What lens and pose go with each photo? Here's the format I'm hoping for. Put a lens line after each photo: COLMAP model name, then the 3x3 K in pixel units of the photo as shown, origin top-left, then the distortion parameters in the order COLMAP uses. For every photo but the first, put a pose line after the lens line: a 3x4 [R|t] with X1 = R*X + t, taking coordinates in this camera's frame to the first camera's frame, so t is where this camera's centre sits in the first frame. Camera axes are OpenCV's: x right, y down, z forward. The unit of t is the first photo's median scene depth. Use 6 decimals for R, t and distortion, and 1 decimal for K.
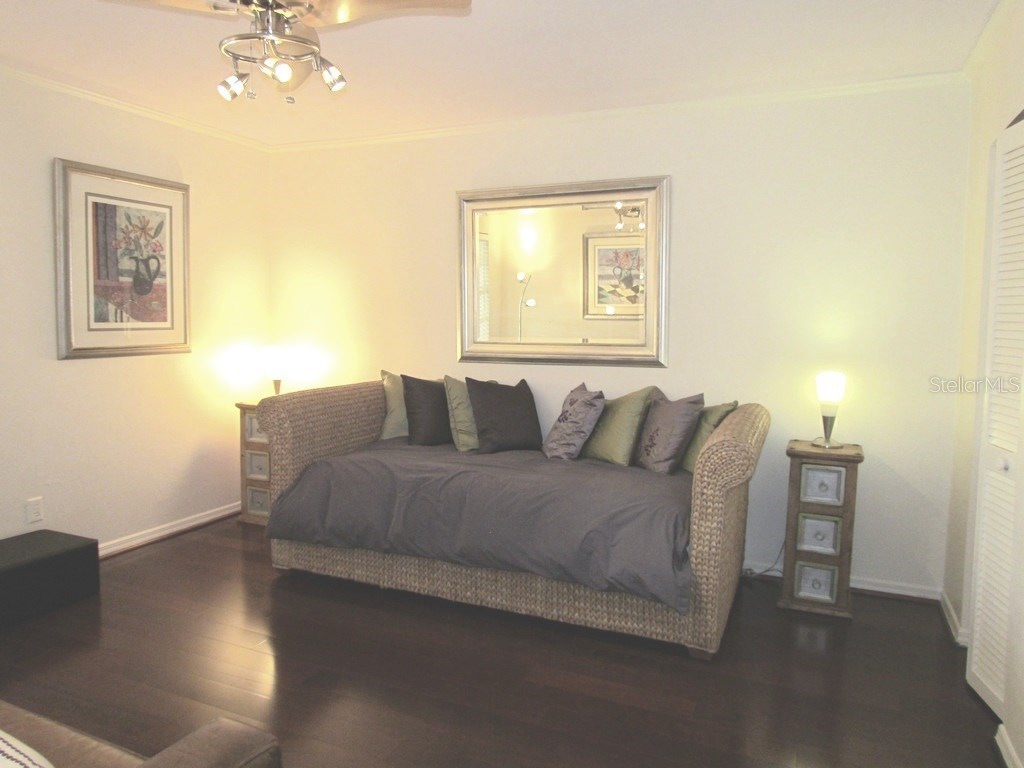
lens RADIAL K [[721.4, 0, 512.0], [0, 721.4, 384.0], [0, 0, 1]] dist [-0.029271, -0.003262]
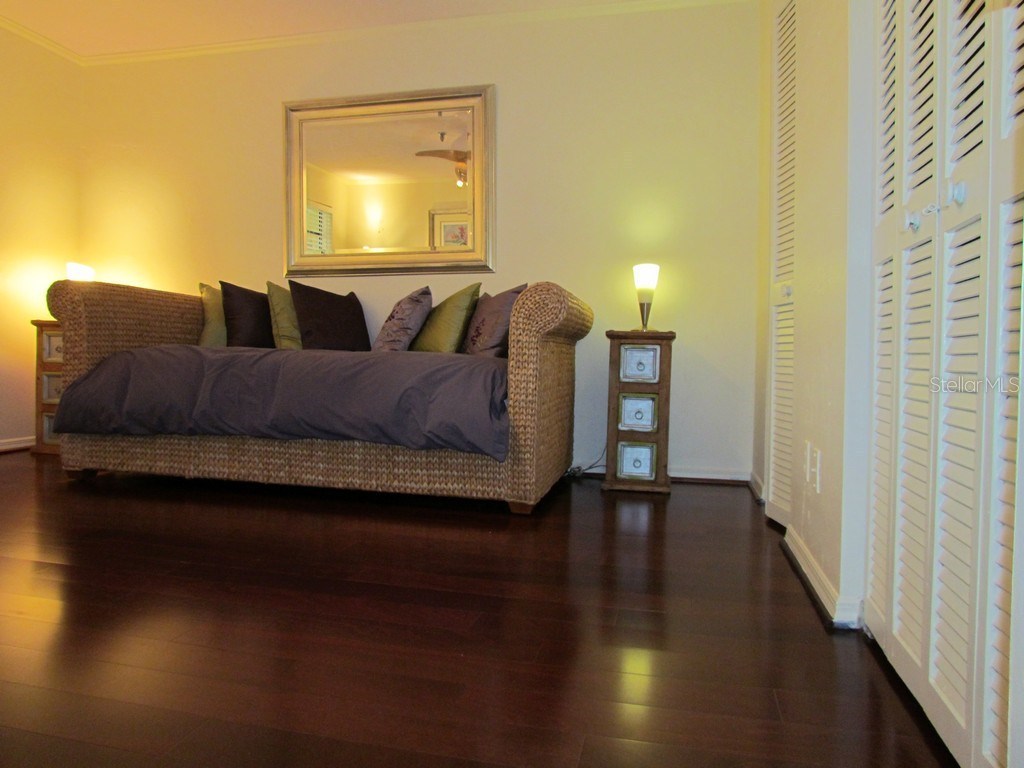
lens RADIAL K [[721.4, 0, 512.0], [0, 721.4, 384.0], [0, 0, 1]] dist [-0.029271, -0.003262]
pose [[0.982372, -0.004413, 0.186886, 0.057400], [0.015323, 0.998258, -0.056976, 0.225451], [-0.186309, 0.058835, 0.980728, 0.017041]]
